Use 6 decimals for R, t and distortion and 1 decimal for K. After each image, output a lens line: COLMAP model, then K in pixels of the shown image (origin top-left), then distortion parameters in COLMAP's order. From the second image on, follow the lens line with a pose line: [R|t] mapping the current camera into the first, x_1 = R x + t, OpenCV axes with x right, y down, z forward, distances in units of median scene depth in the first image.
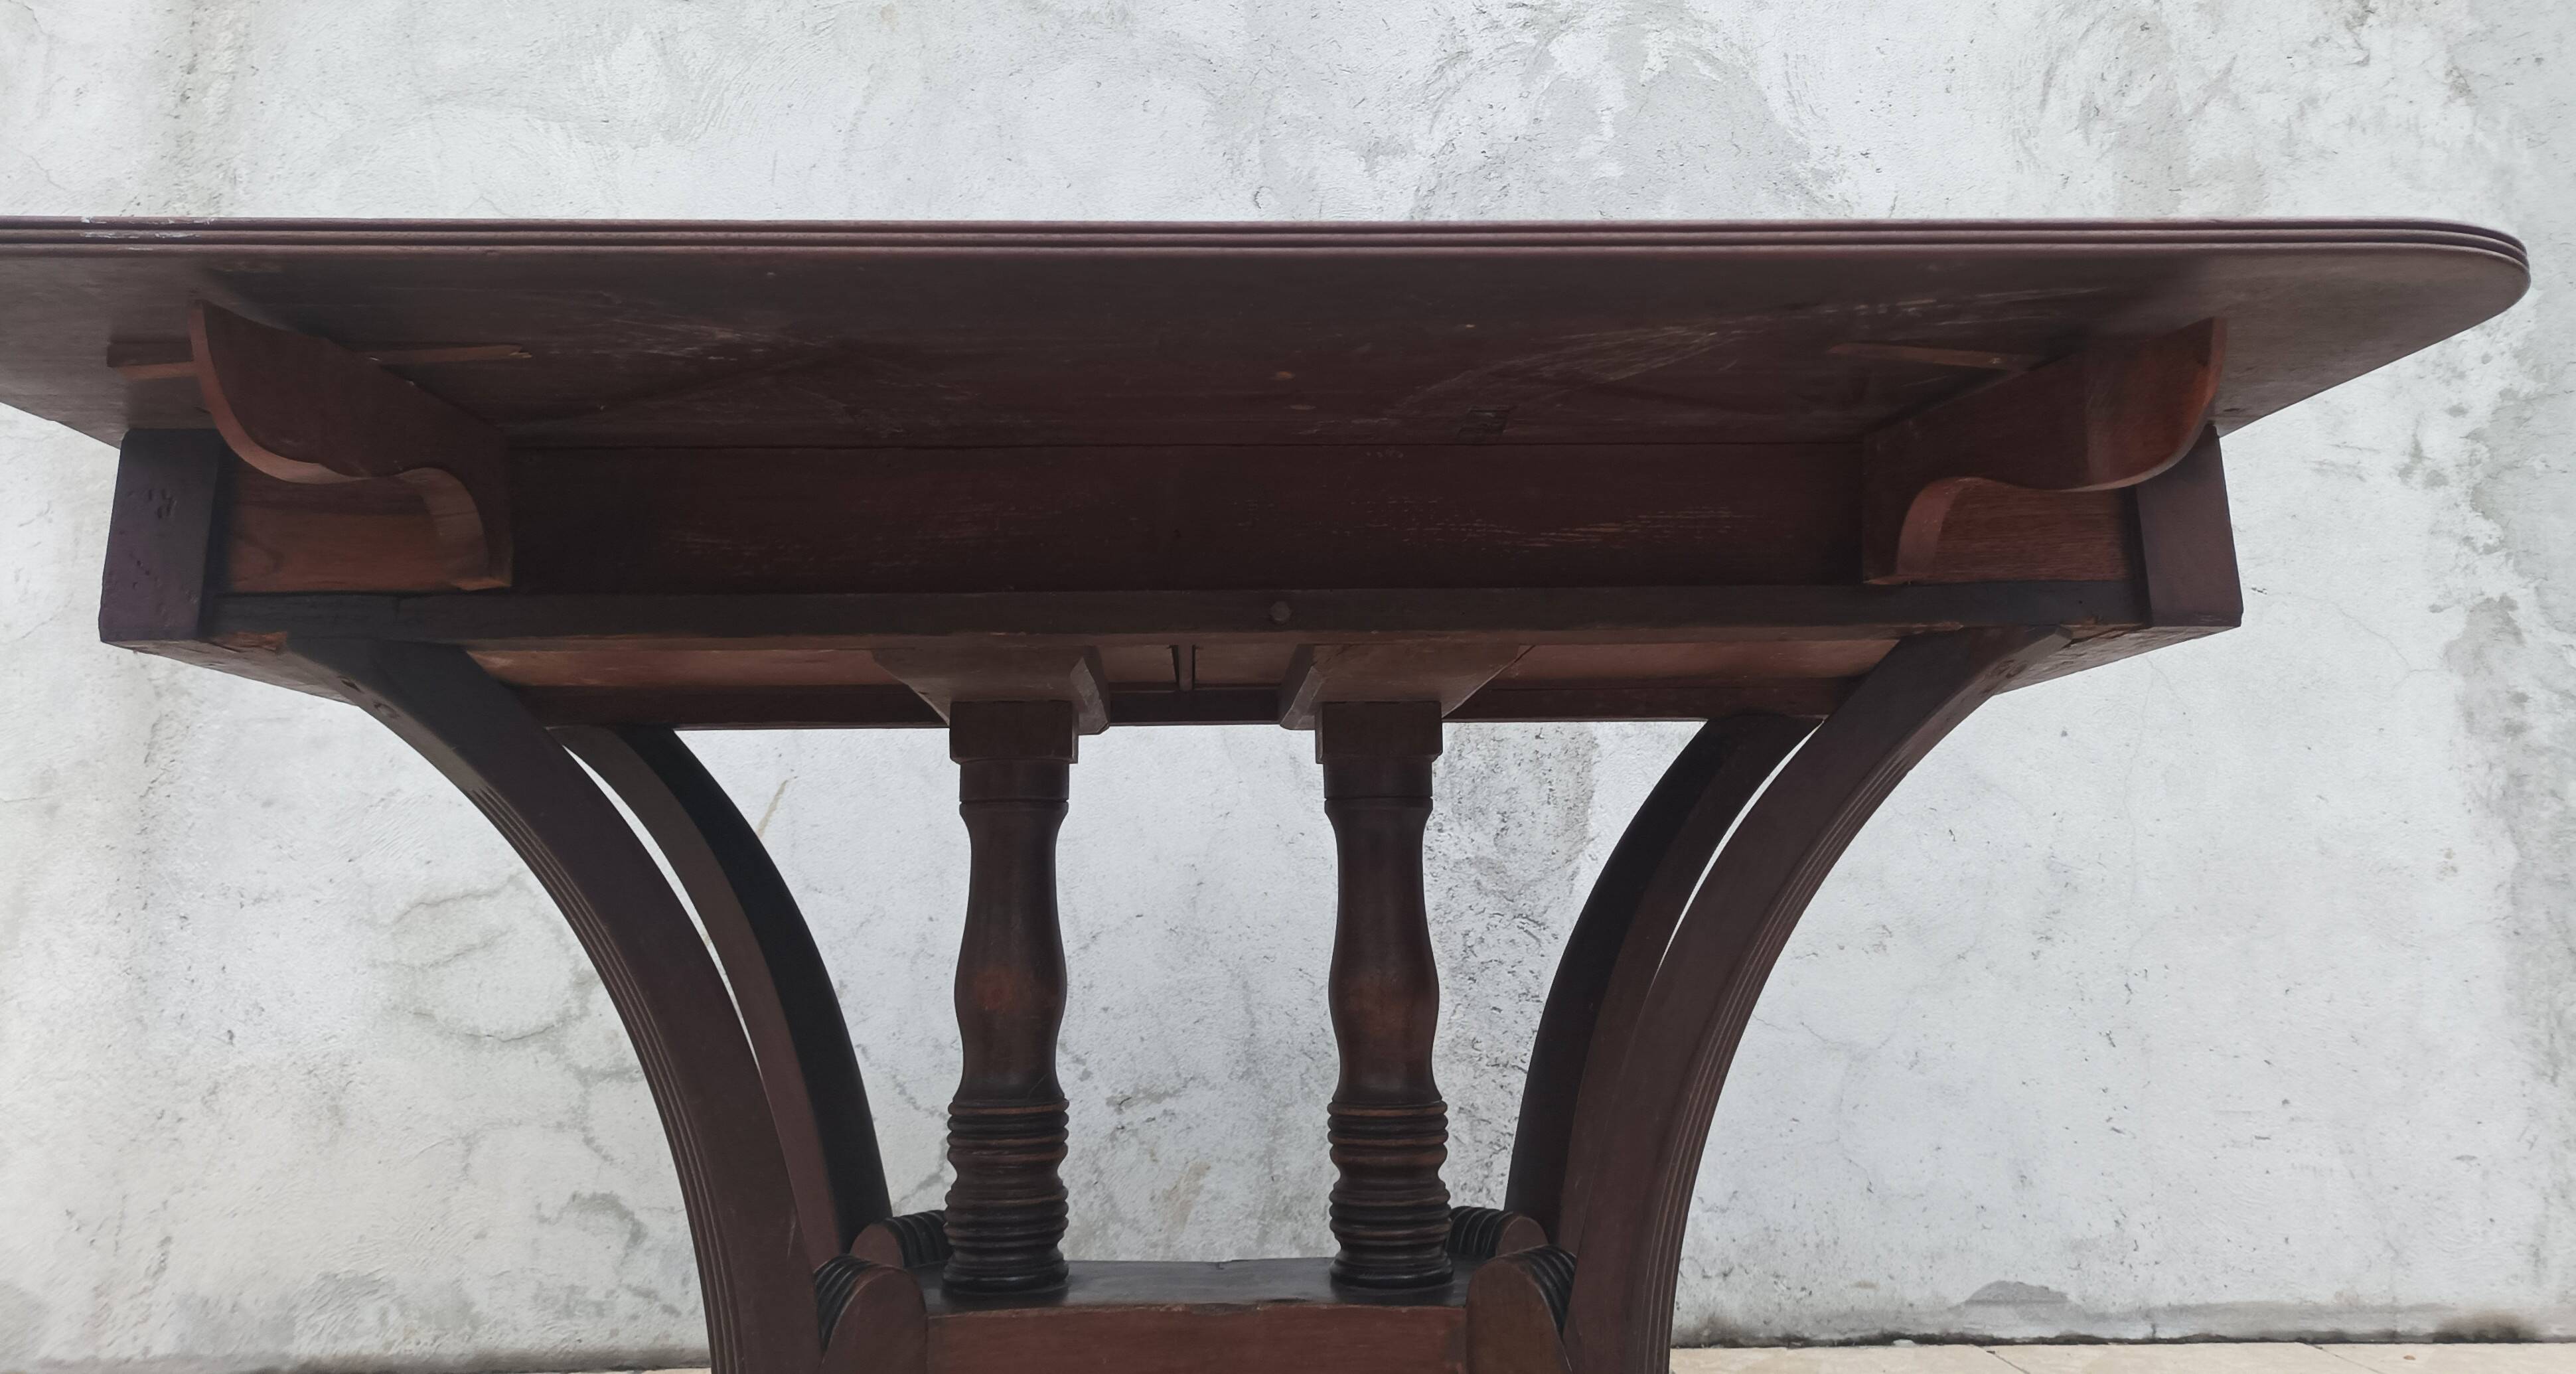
lens RADIAL K [[1970.3, 0, 1293.1], [0, 1970.3, 404.7], [0, 0, 1]] dist [0.025208, -0.010497]
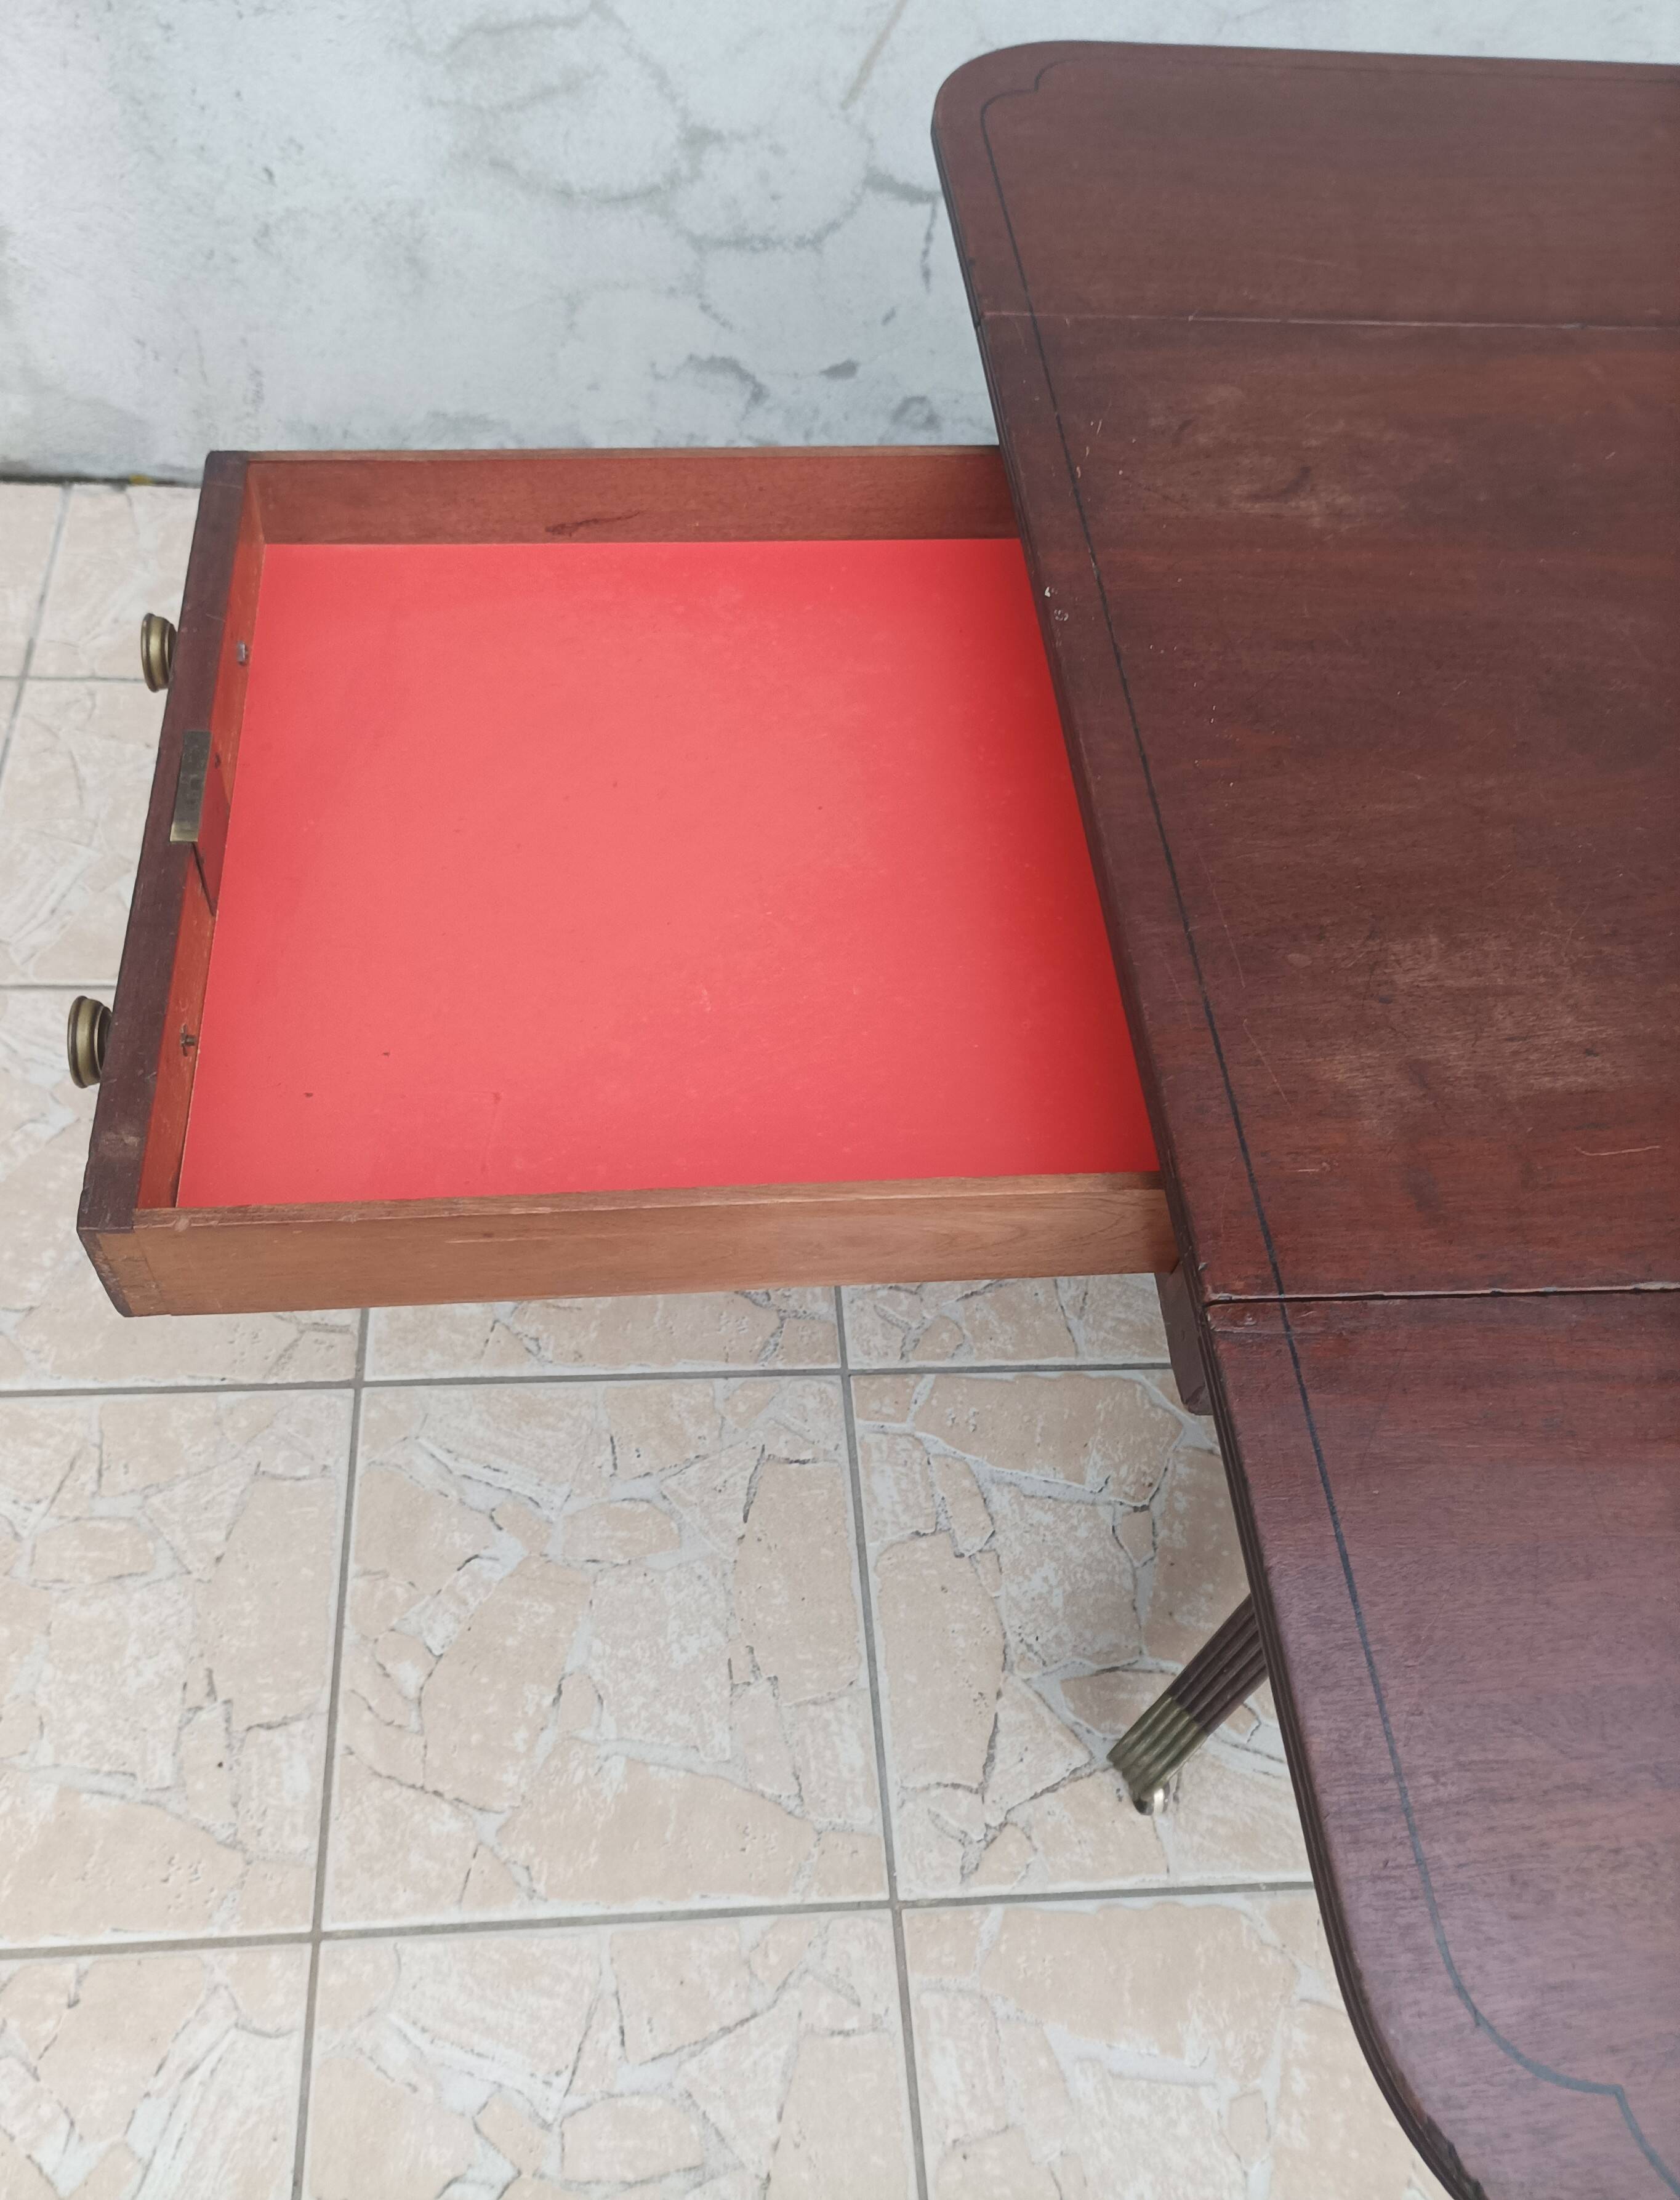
lens RADIAL K [[1836.0, 0, 757.5], [0, 1836.0, 982.4], [0, 0, 1]] dist [0.023716, -0.032451]
pose [[0.995332, 0.035094, 0.089904, -0.391388], [-0.096509, 0.366432, 0.925426, -0.275274], [-0.000467, -0.929783, 0.368108, 0.415530]]
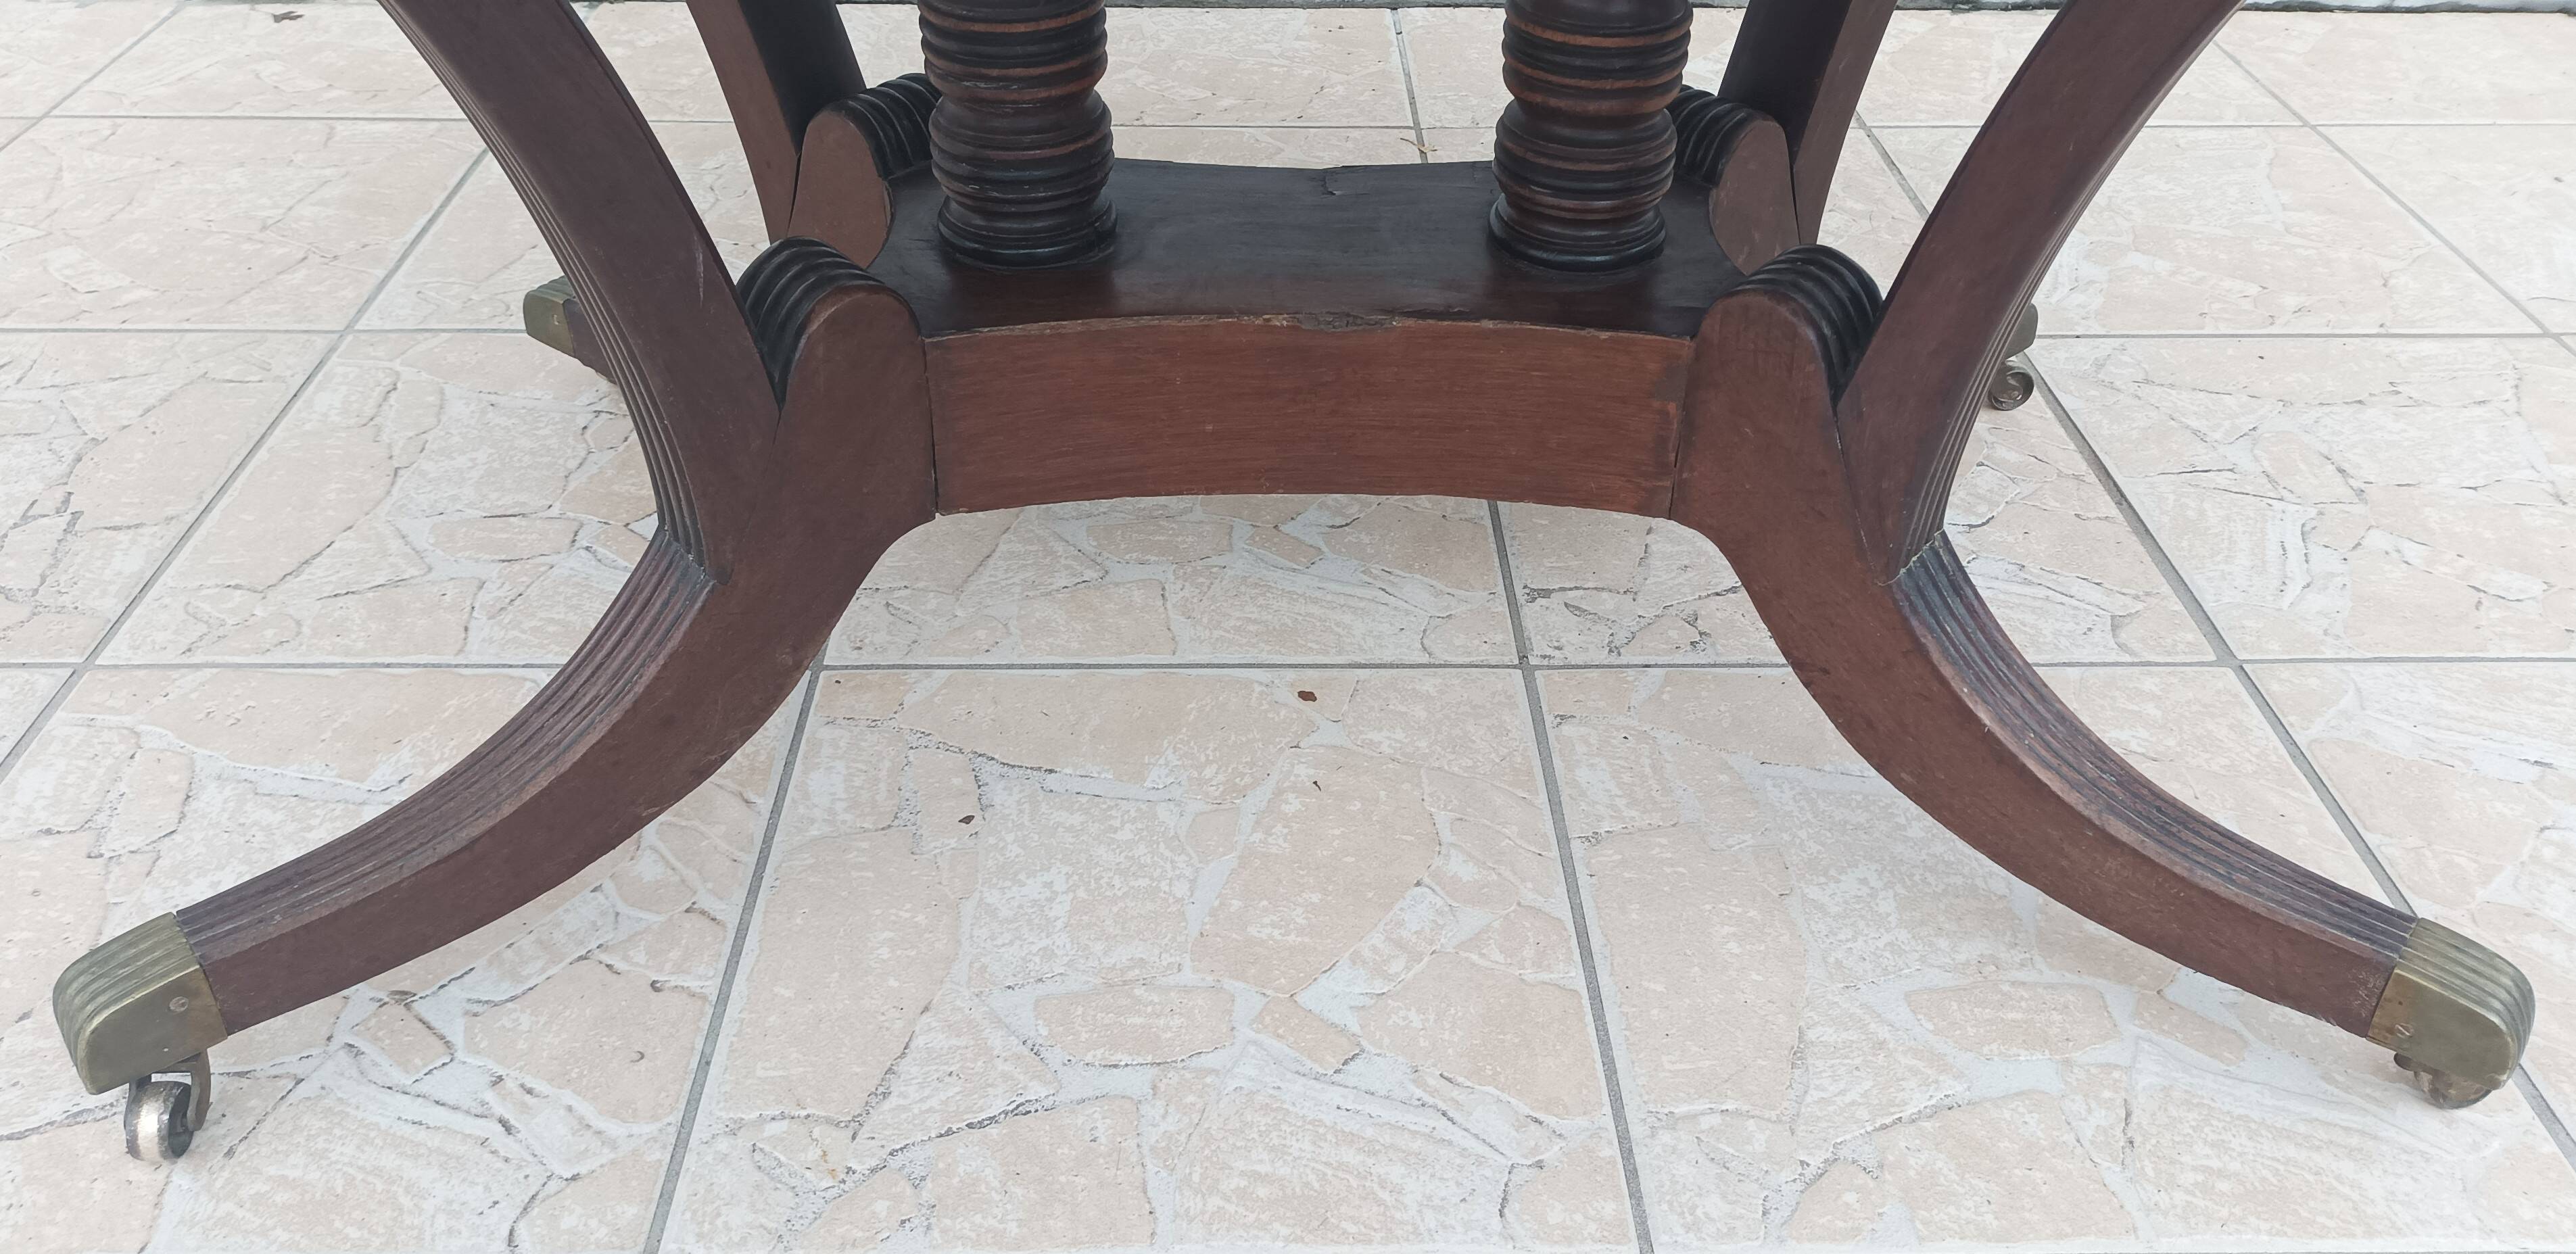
lens RADIAL K [[2000.6, 0, 1288.1], [0, 2000.6, 621.7], [0, 0, 1]] dist [0.035265, -0.034282]
pose [[0.999626, 0.027066, 0.004025, -0.029104], [-0.020394, 0.638872, 0.769043, -0.010558], [0.018243, -0.768837, 0.639185, 0.243207]]
